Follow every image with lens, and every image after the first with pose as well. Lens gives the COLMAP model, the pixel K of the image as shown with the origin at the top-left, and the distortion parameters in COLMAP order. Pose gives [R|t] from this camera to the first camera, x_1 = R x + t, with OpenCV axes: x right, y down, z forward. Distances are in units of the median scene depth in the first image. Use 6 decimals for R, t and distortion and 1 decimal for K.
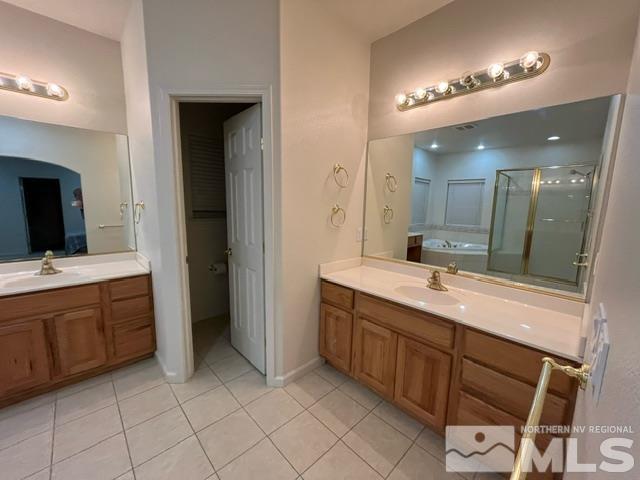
lens RADIAL K [[257.3, 0, 319.8], [0, 257.3, 240.3], [0, 0, 1]] dist [-0.000462, -0.001301]
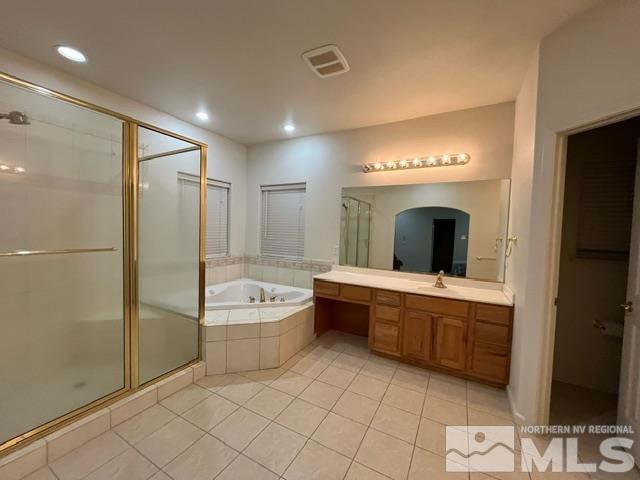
lens RADIAL K [[257.3, 0, 318.6], [0, 257.3, 240.4], [0, 0, 1]] dist [-0.000462, -0.001301]
pose [[0.297503, 0.029541, -0.954264, 0.088896], [-0.159647, 0.986987, -0.019218, 0.012382], [0.941278, 0.158063, 0.298348, -0.088129]]
